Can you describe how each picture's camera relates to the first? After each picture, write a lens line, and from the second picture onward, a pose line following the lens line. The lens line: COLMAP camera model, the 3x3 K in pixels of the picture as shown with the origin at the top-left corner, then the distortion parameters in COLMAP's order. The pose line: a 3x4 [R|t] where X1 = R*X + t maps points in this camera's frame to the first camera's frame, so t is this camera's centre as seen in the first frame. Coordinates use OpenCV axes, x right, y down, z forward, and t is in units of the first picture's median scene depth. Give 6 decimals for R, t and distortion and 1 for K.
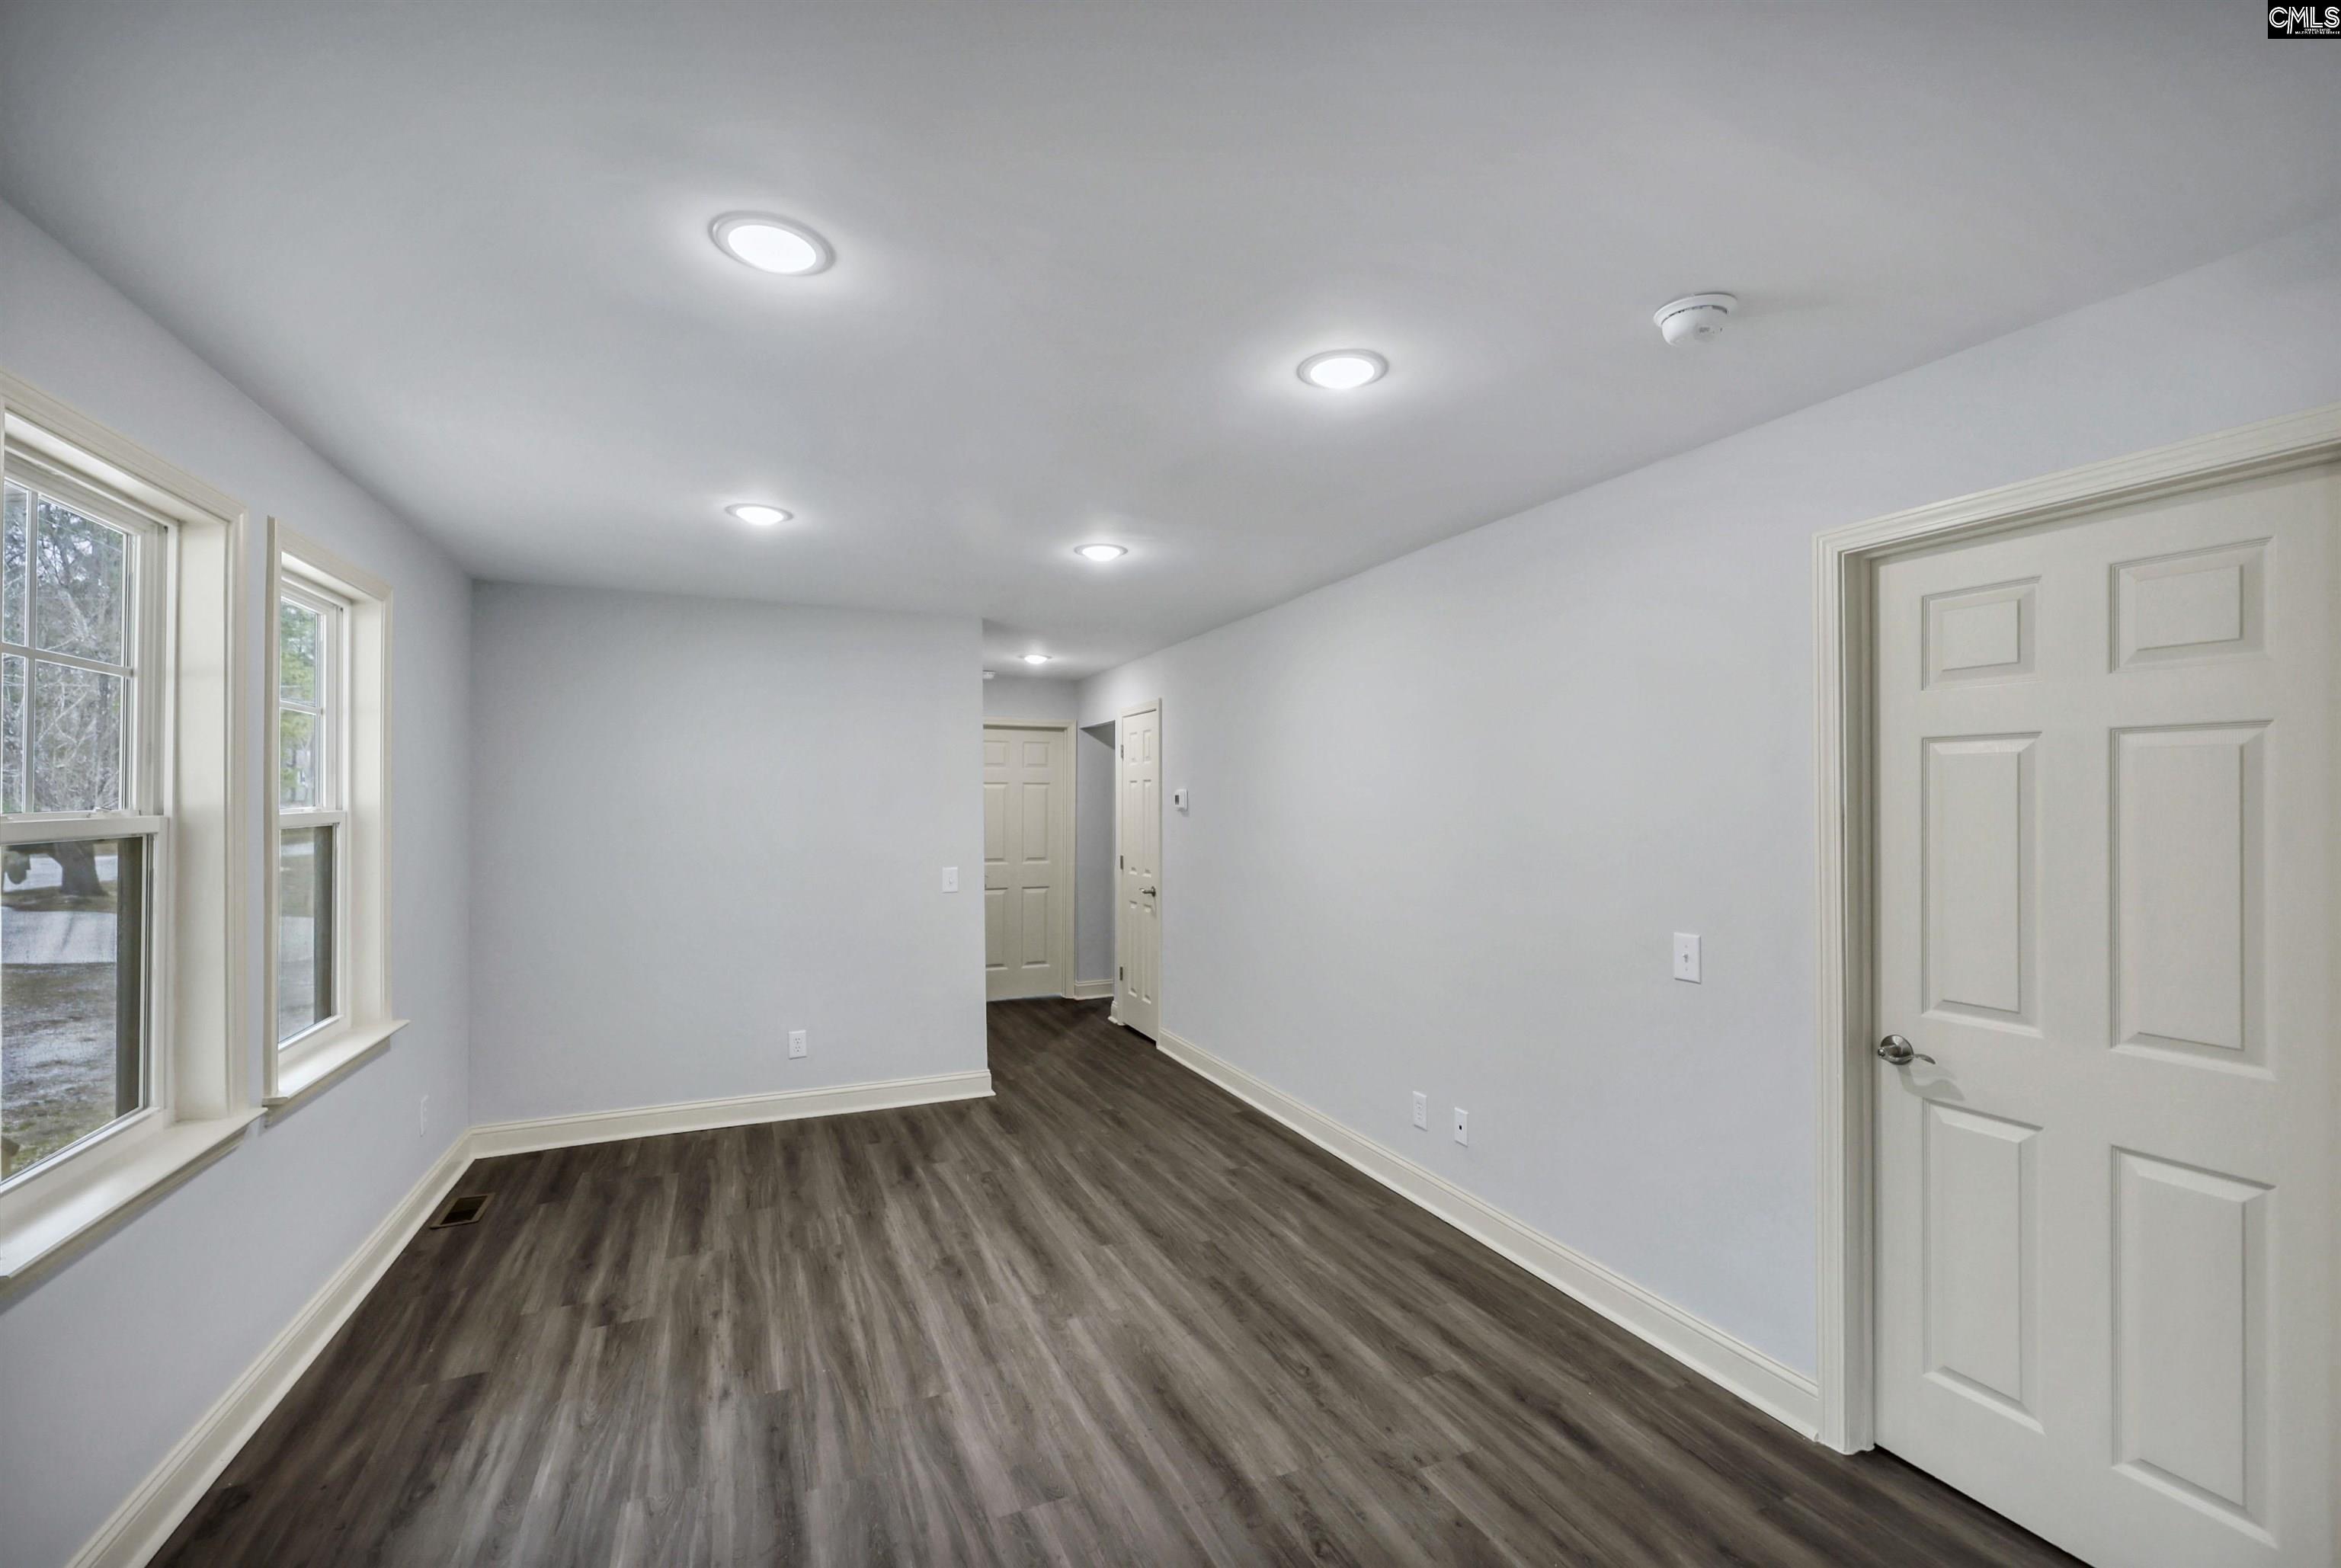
lens RADIAL K [[997.5, 0, 1183.4], [0, 997.5, 789.1], [0, 0, 1]] dist [-0.002276, -0.000881]
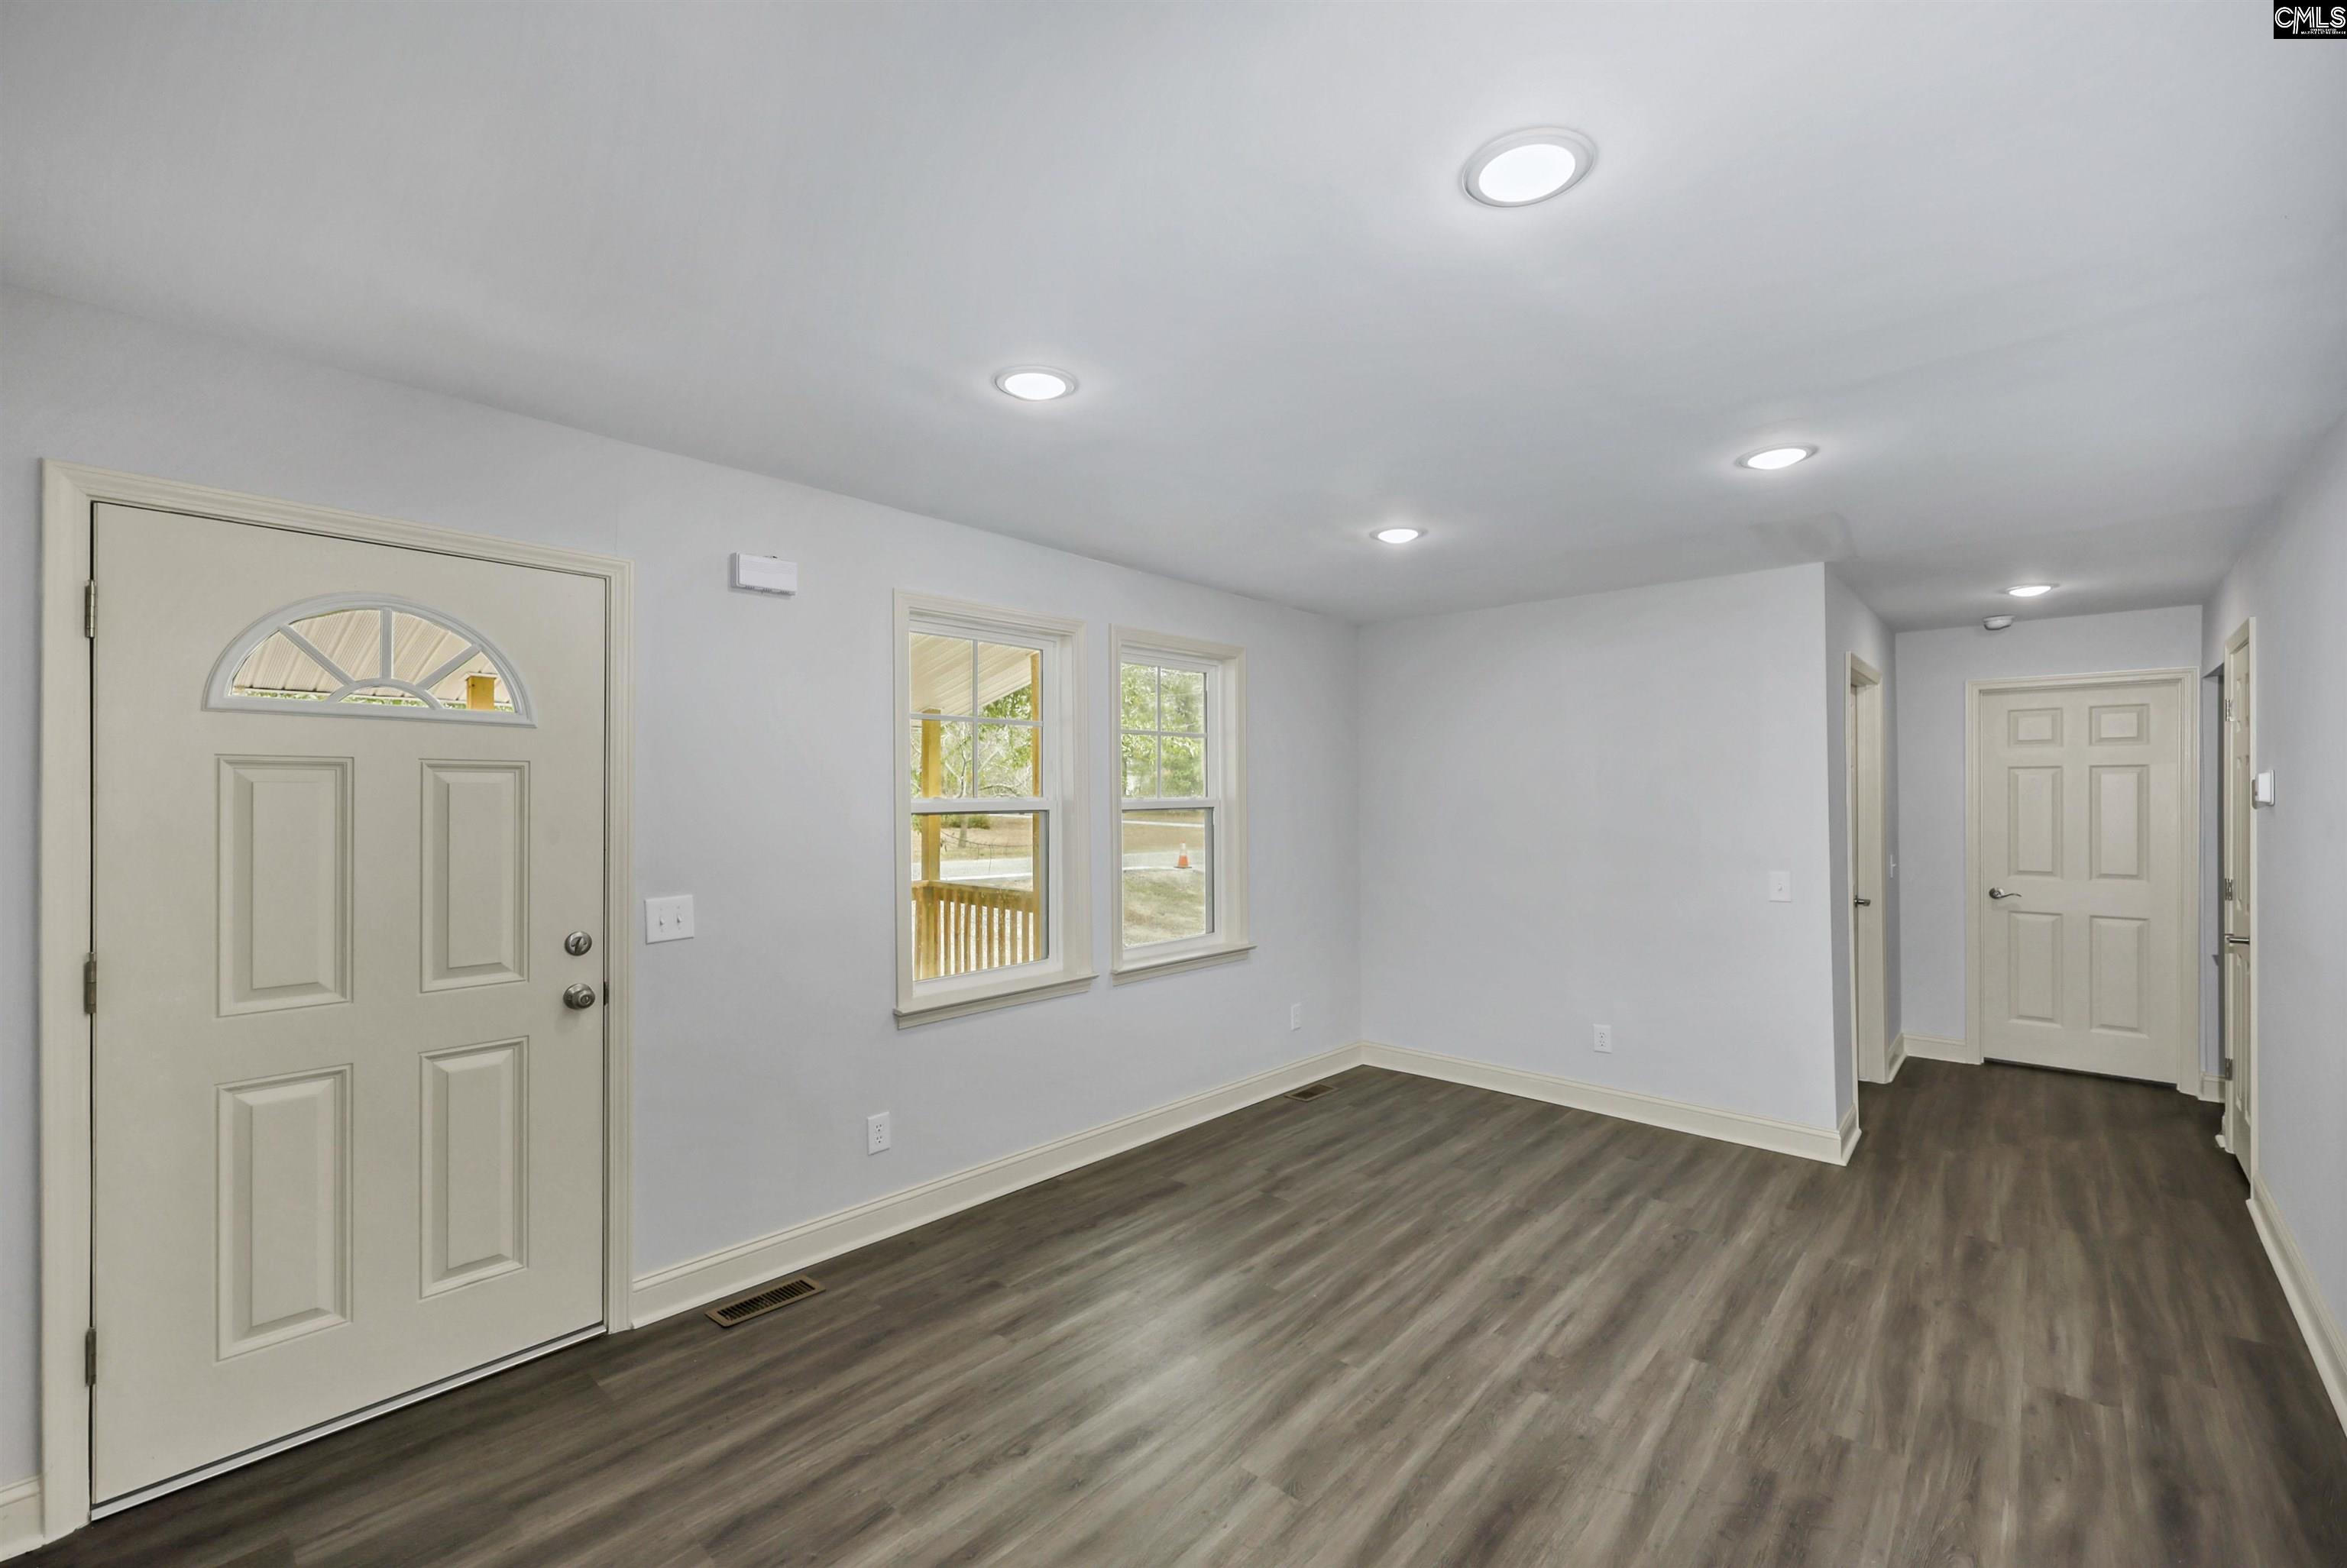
lens RADIAL K [[957.2, 0, 1166.1], [0, 957.2, 806.6], [0, 0, 1]] dist [-0.004866, 0.000097]
pose [[0.395062, 0.009941, -0.918601, 0.483661], [0.013297, 0.999775, 0.016538, 0.008610], [0.918558, -0.018748, 0.394841, 0.368999]]
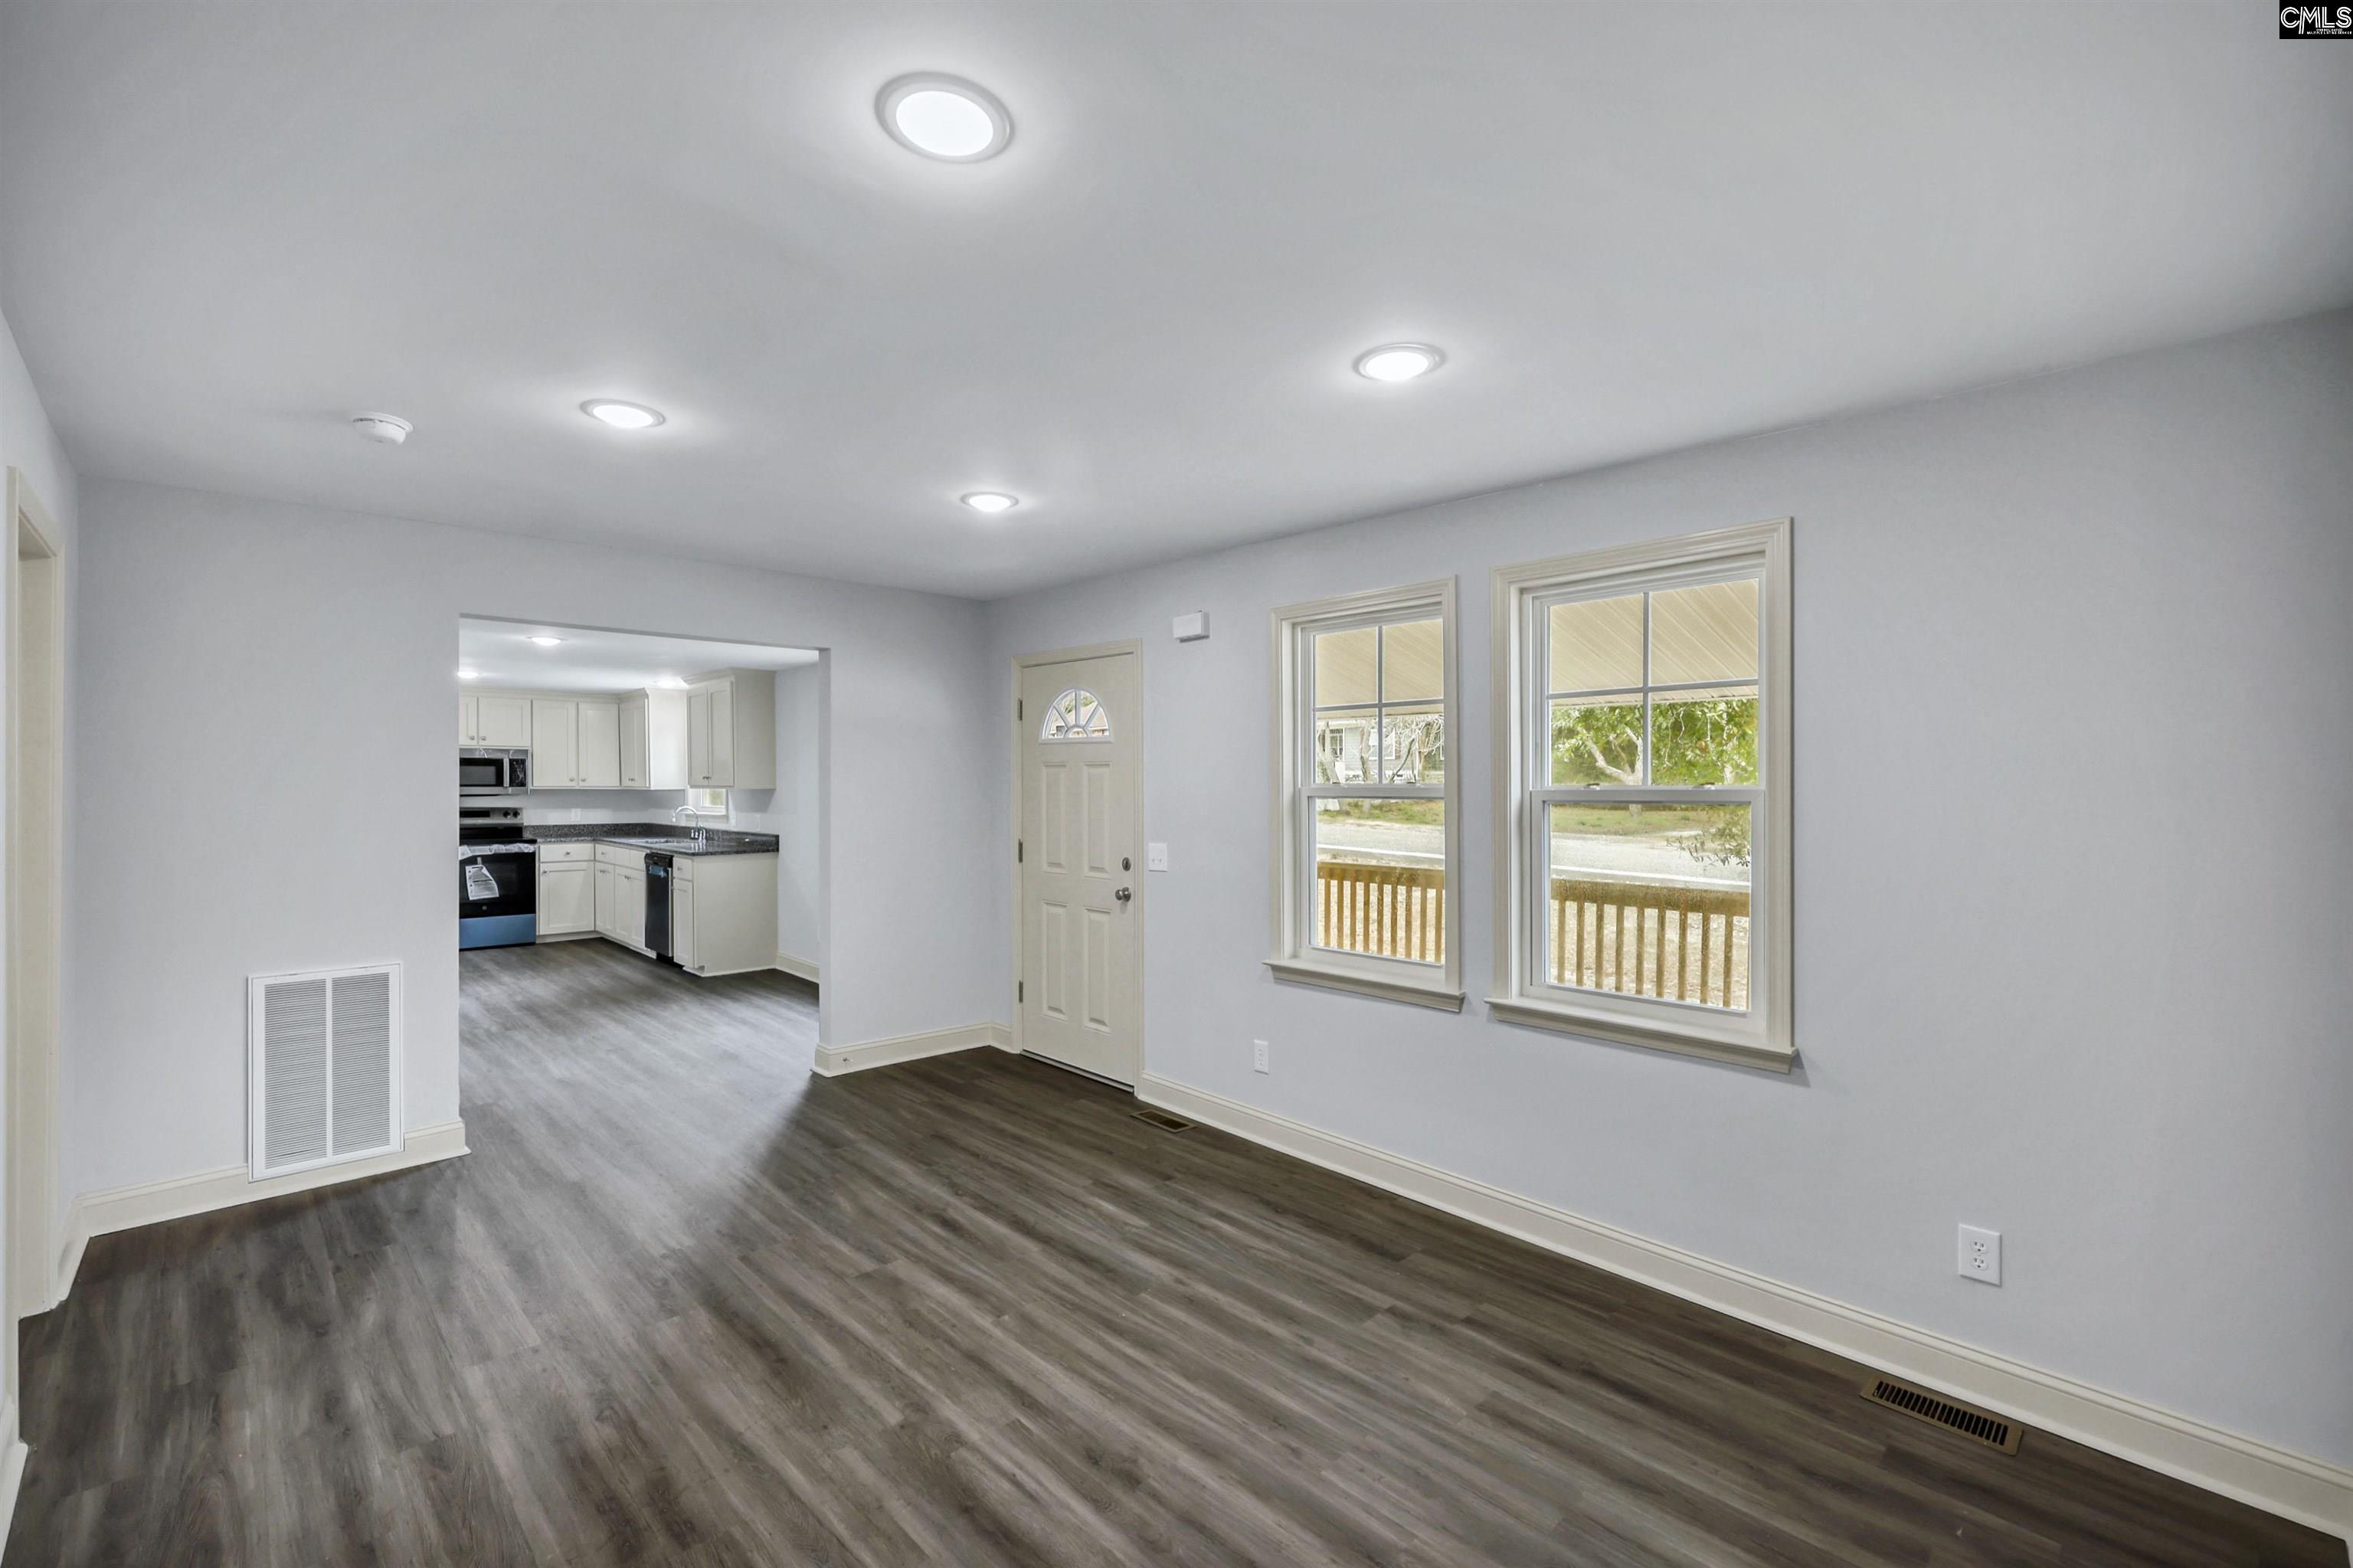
lens RADIAL K [[1002.8, 0, 1192.8], [0, 1002.8, 791.3], [0, 0, 1]] dist [-0.002276, -0.000881]
pose [[-0.935463, -0.004706, -0.353392, -0.044073], [-0.003962, 0.999988, -0.002827, 0.027131], [0.353401, -0.001244, -0.935471, 1.740168]]
